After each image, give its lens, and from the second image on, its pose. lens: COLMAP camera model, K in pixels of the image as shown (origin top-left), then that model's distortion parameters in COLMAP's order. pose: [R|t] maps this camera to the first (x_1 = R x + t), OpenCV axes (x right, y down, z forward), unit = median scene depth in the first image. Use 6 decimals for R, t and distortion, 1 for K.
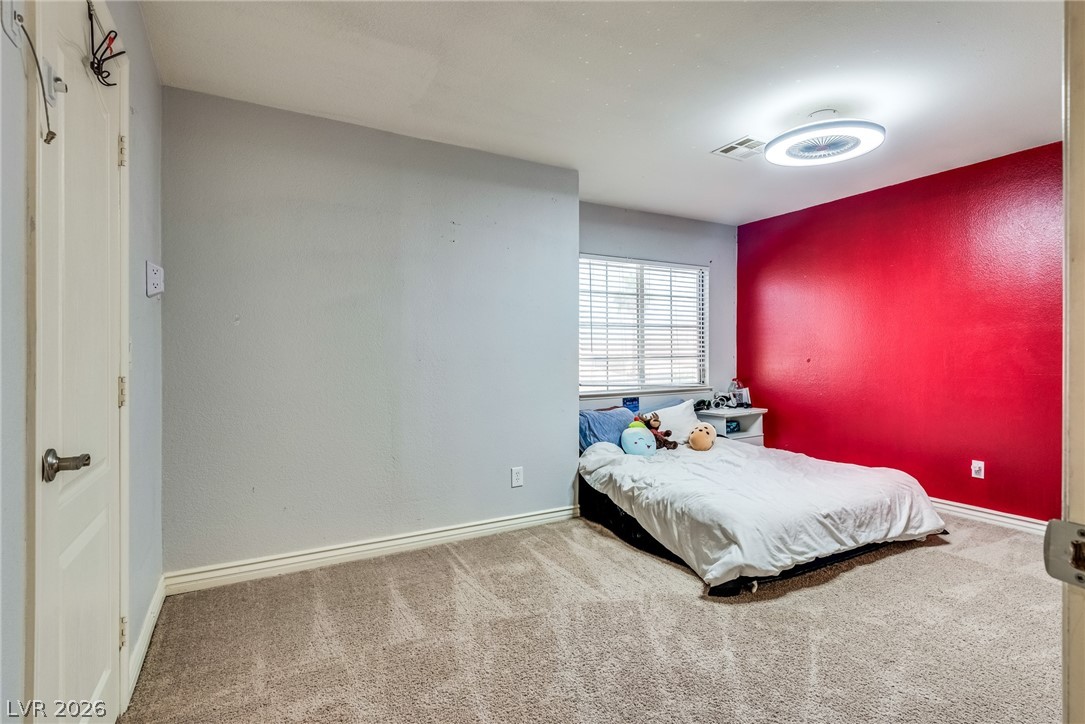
lens RADIAL K [[538.1, 0, 579.0], [0, 538.1, 355.0], [0, 0, 1]] dist [0.019054, -0.000154]
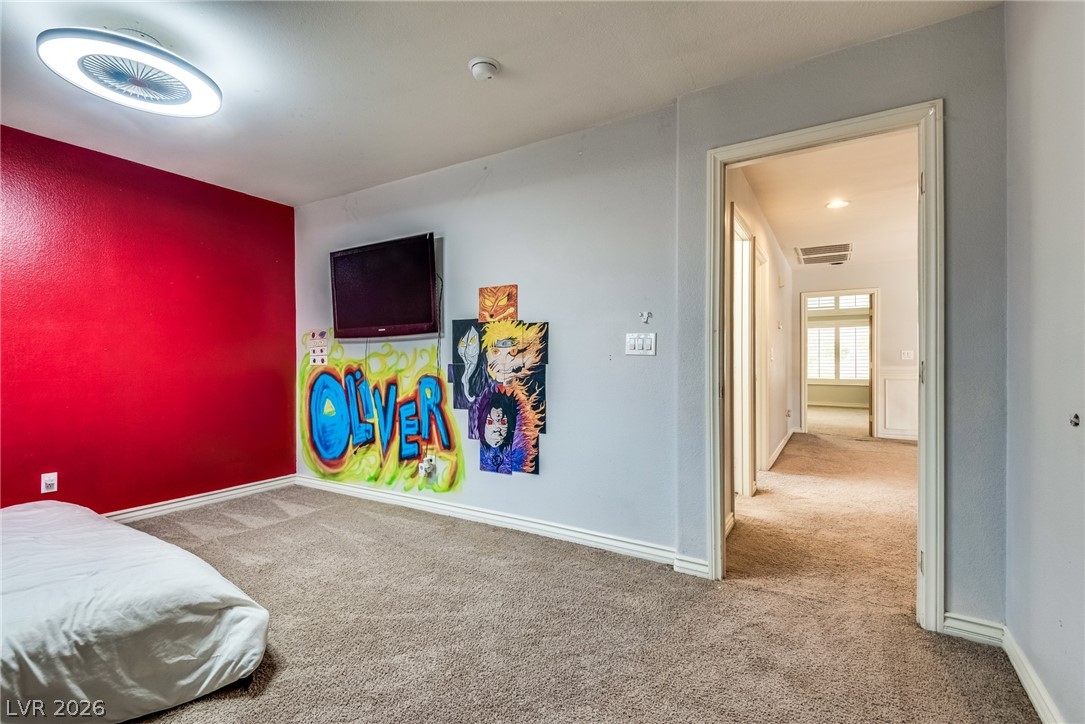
lens RADIAL K [[499.1, 0, 531.5], [0, 499.1, 369.8], [0, 0, 1]] dist [0.004435, 0.000111]
pose [[-0.455860, -0.014470, 0.889934, -0.447889], [0.001157, 0.999857, 0.016850, 0.016853], [-0.890051, 0.008711, -0.455778, 0.863537]]
